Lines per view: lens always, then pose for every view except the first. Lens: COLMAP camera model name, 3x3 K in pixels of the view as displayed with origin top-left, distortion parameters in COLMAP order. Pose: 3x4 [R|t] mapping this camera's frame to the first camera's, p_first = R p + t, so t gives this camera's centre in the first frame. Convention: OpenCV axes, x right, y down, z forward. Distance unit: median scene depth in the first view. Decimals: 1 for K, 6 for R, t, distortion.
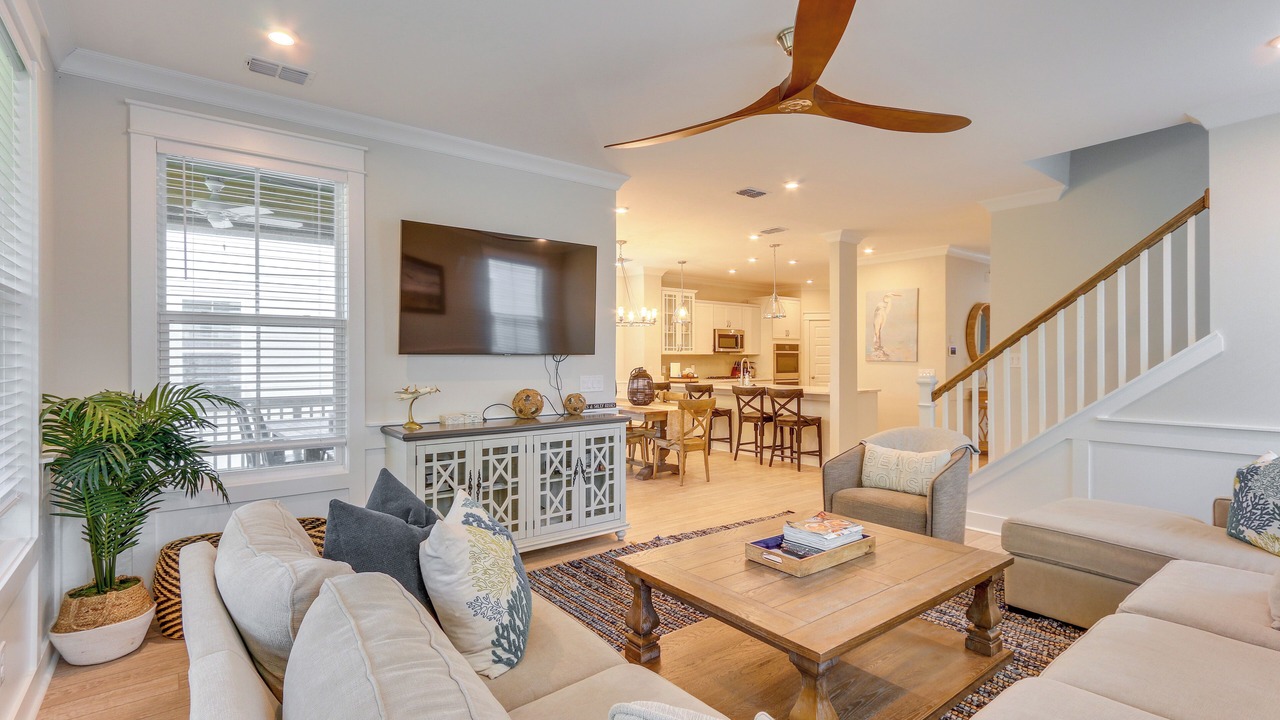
lens RADIAL K [[603.3, 0, 640.3], [0, 603.3, 352.0], [0, 0, 1]] dist [-0.003669, 0.000109]
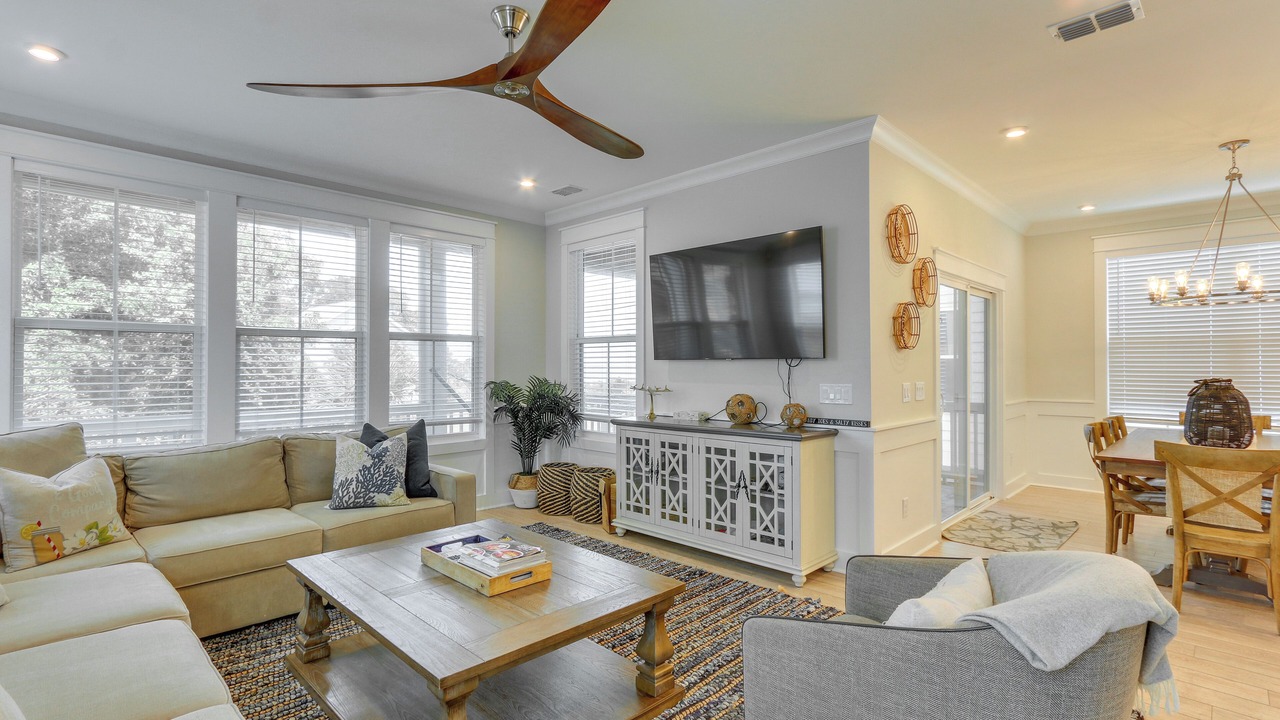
lens RADIAL K [[603.3, 0, 633.2], [0, 603.3, 360.5], [0, 0, 1]] dist [-0.003669, 0.000109]
pose [[0.145529, -0.013016, -0.989268, 0.824056], [-0.003951, 0.999898, -0.013737, 0.021171], [0.989346, 0.005907, 0.145462, 0.731864]]
